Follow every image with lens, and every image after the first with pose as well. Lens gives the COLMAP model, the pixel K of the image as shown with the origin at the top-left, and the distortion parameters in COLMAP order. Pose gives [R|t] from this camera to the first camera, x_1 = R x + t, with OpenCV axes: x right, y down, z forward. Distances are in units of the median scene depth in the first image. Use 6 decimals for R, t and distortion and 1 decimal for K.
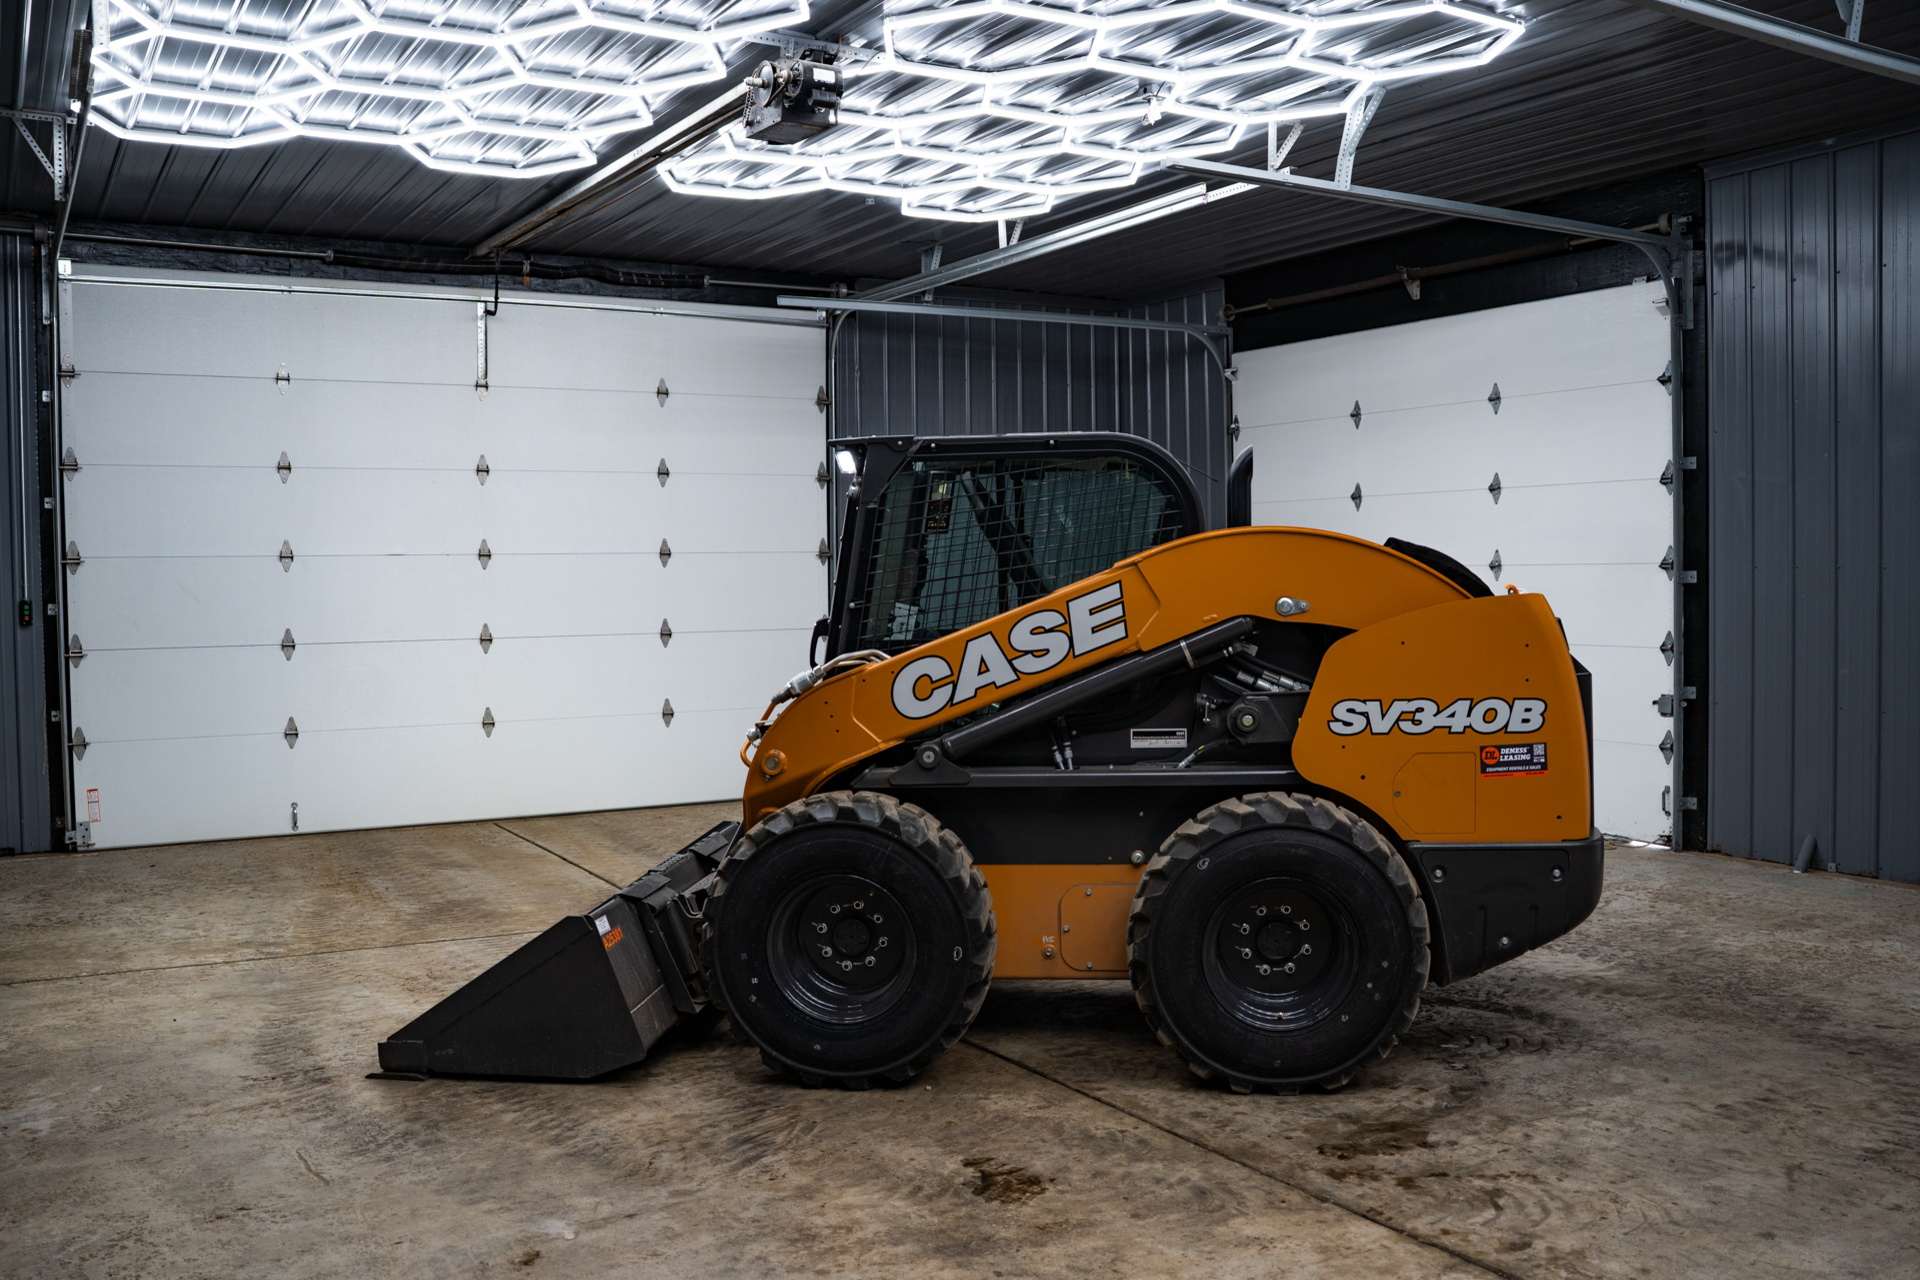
lens RADIAL K [[1675.2, 0, 960.0], [0, 1675.2, 640.0], [0, 0, 1]] dist [-0.166400, 0.176568]
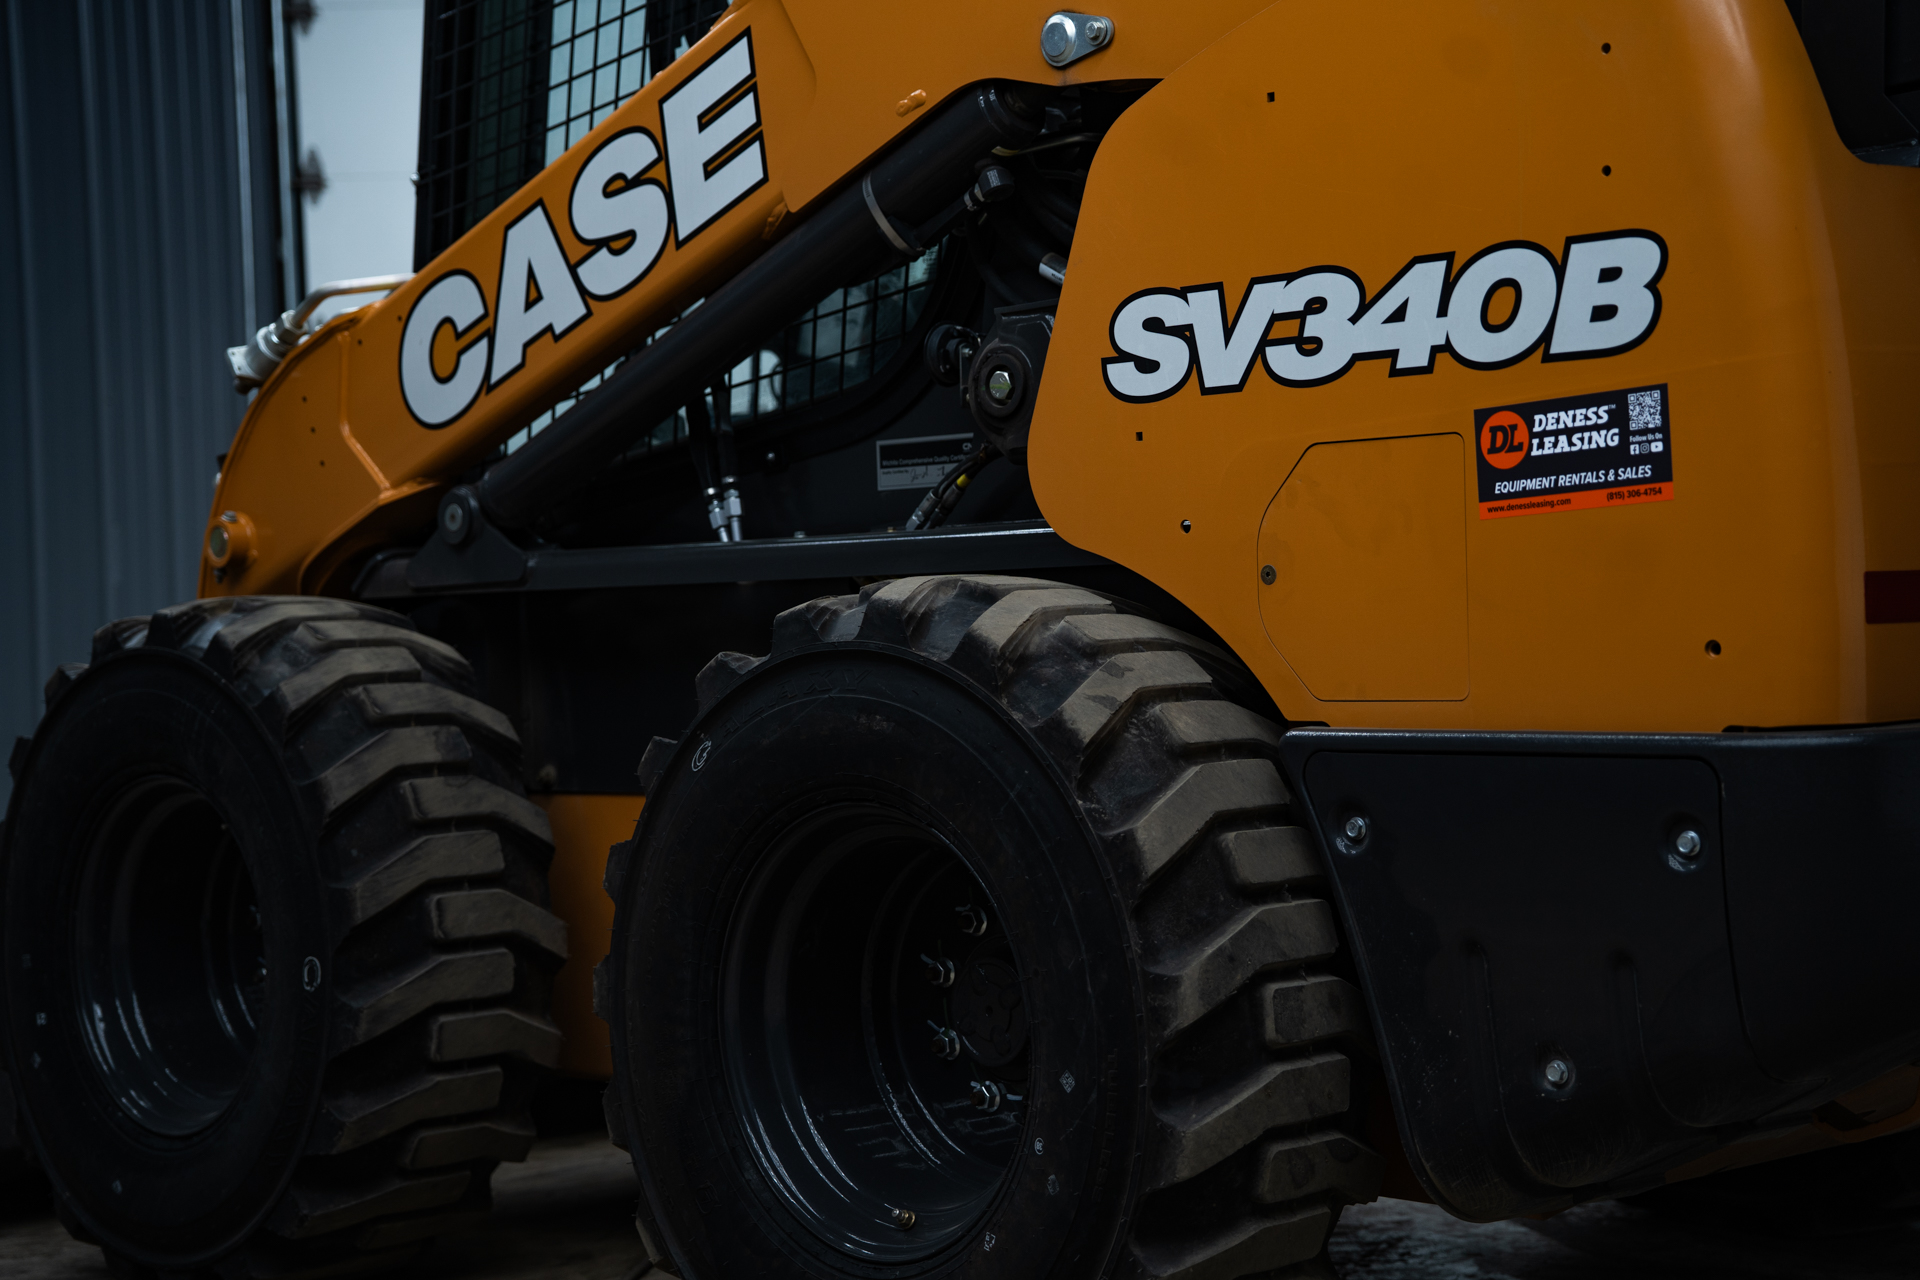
lens RADIAL K [[3206.1, 0, 960.0], [0, 3206.1, 640.0], [0, 0, 1]] dist [0.263167, 0.018479]
pose [[0.778371, -0.000092, -0.627804, 0.615796], [-0.008101, 0.999915, -0.010191, 0.113681], [0.627752, 0.013018, 0.778304, 0.483203]]
